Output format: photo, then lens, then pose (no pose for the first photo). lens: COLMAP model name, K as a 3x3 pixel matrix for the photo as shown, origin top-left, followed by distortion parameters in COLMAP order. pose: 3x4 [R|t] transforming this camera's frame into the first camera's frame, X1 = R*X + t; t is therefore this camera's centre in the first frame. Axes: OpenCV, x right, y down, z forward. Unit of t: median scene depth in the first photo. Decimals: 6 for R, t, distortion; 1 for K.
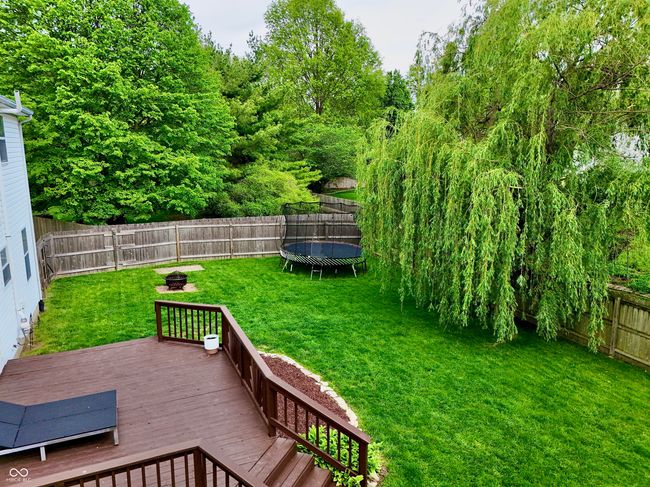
lens RADIAL K [[472.4, 0, 328.1], [0, 472.4, 244.0], [0, 0, 1]] dist [0.089132, -0.097561]
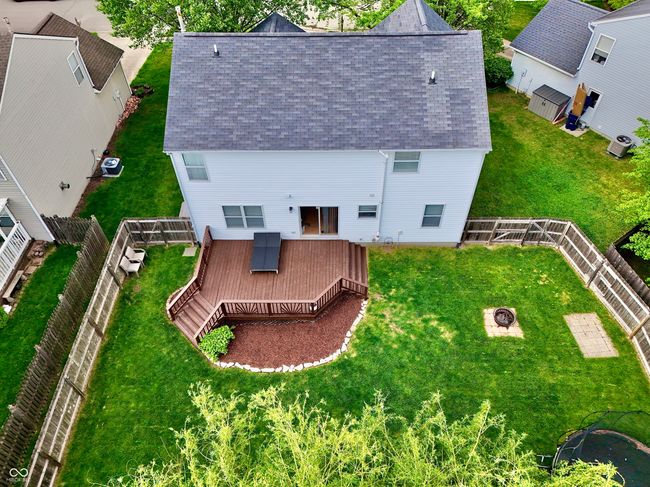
lens RADIAL K [[472.4, 0, 328.1], [0, 472.4, 244.0], [0, 0, 1]] dist [0.089132, -0.097561]
pose [[-0.418675, 0.665210, -0.618229, 0.413845], [-0.162402, 0.614949, 0.771663, -0.797164], [0.893497, 0.423477, -0.149432, 0.703310]]
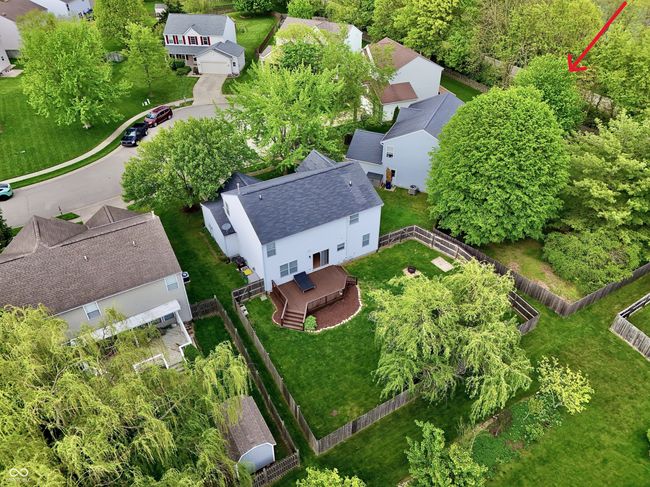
lens RADIAL K [[472.4, 0, 328.1], [0, 472.4, 244.0], [0, 0, 1]] dist [0.089132, -0.097561]
pose [[0.106352, 0.591989, -0.798898, 1.556664], [-0.177697, 0.801836, 0.570510, -1.376522], [0.978321, 0.081287, 0.190472, 0.050941]]
